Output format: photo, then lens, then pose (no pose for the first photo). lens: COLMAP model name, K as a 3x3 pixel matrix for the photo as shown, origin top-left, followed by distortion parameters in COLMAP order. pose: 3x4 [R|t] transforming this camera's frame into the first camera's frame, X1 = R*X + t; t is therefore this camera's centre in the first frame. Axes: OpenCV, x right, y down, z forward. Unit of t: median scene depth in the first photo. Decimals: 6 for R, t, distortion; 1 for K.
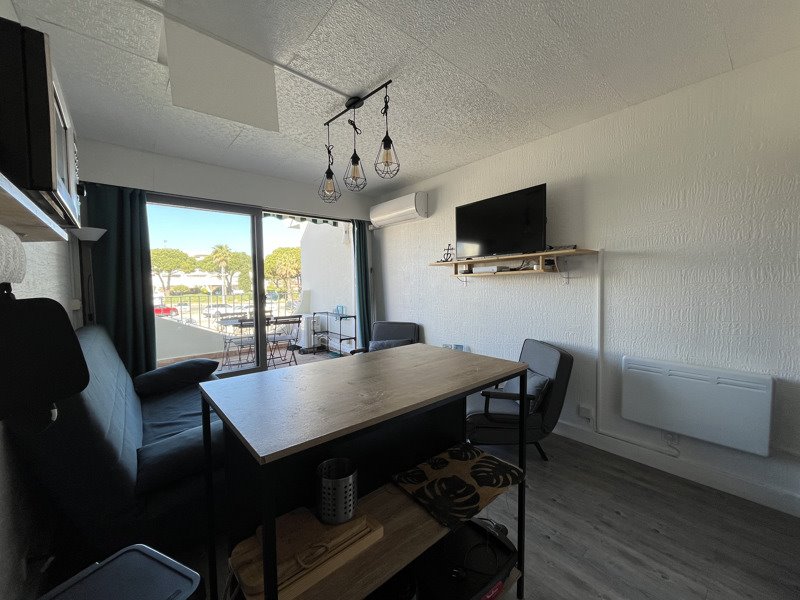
lens RADIAL K [[322.8, 0, 398.7], [0, 322.8, 299.4], [0, 0, 1]] dist [-0.002124, 0.000037]
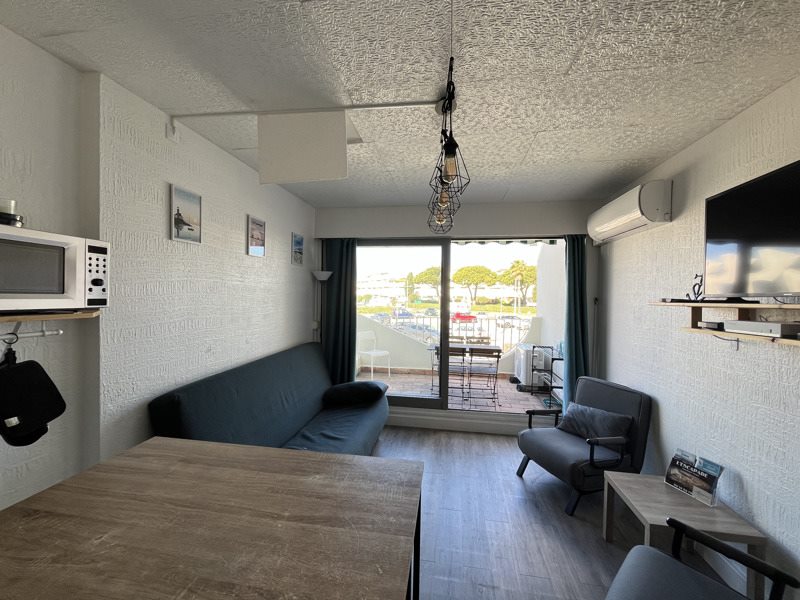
lens RADIAL K [[322.8, 0, 398.7], [0, 322.8, 299.5], [0, 0, 1]] dist [-0.002124, 0.000037]
pose [[0.647887, 0.031901, -0.761069, 0.180568], [-0.060351, 0.998132, -0.009538, -0.060954], [0.759342, 0.052111, 0.648601, 0.200468]]
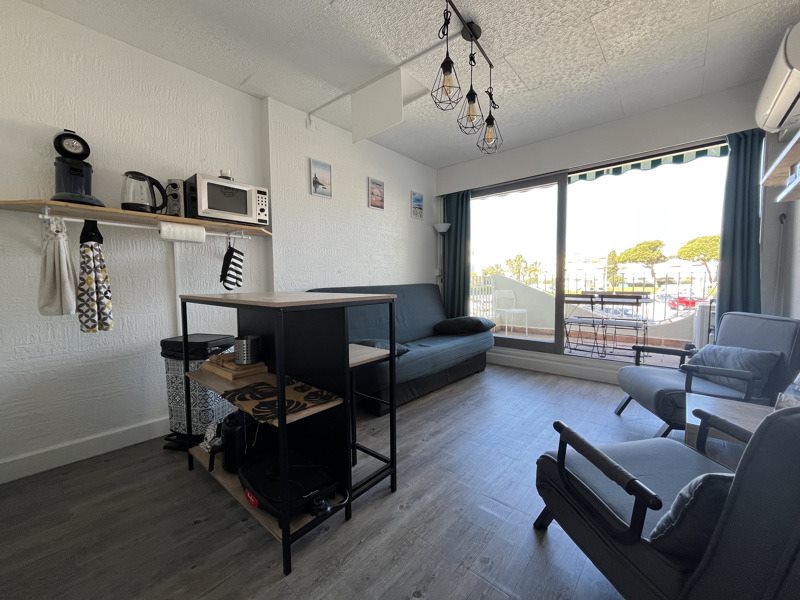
lens RADIAL K [[322.8, 0, 400.5], [0, 322.8, 300.9], [0, 0, 1]] dist [-0.002124, 0.000037]
pose [[0.152175, 0.071770, -0.985744, 0.345781], [-0.042924, 0.996899, 0.065956, 0.033762], [0.987421, 0.032276, 0.154784, 0.320084]]
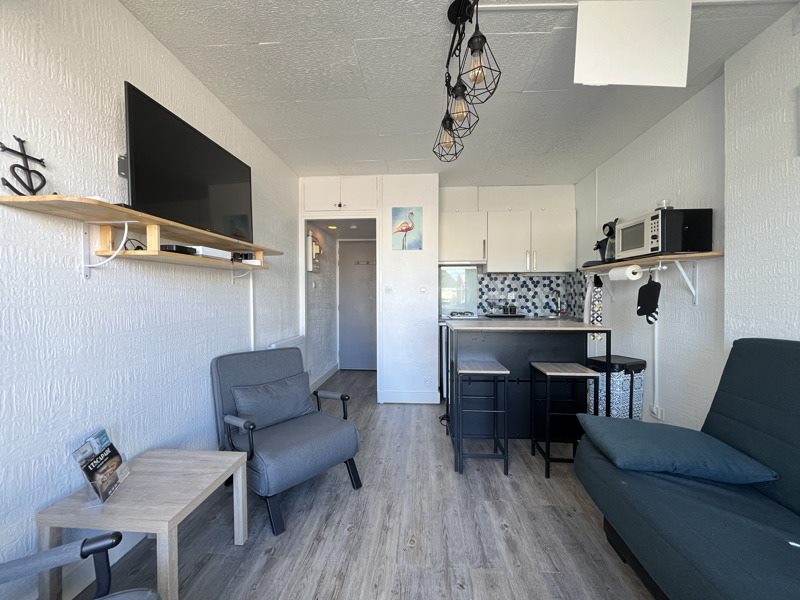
lens RADIAL K [[322.8, 0, 399.3], [0, 322.8, 301.1], [0, 0, 1]] dist [-0.002124, 0.000037]
pose [[-0.718559, 0.007090, 0.695430, -0.237053], [0.045721, 0.998266, 0.037065, -0.007854], [-0.693961, 0.058429, -0.717638, 0.743323]]
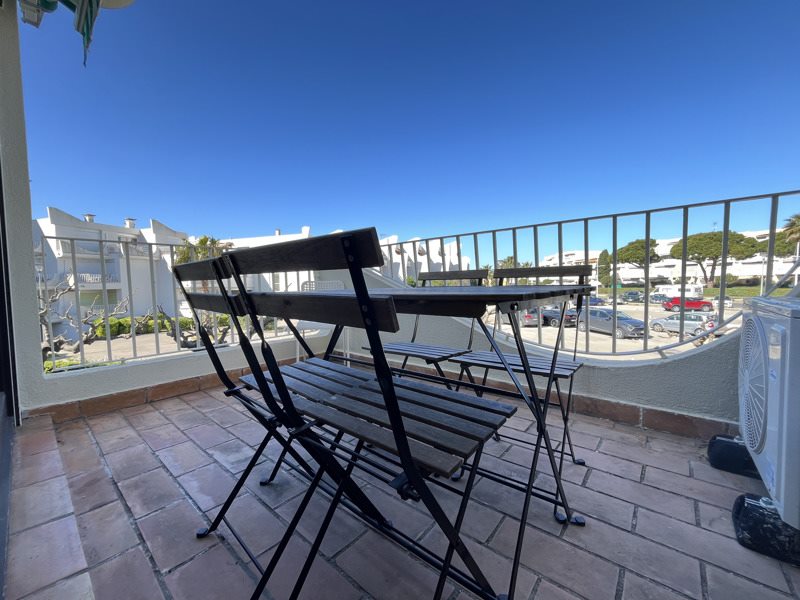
lens RADIAL K [[322.8, 0, 400.3], [0, 322.8, 304.6], [0, 0, 1]] dist [-0.002124, 0.000037]
pose [[0.162931, 0.066241, -0.984411, -0.210946], [-0.029509, 0.997625, 0.062246, 0.059402], [0.986196, 0.018908, 0.164499, 0.960939]]
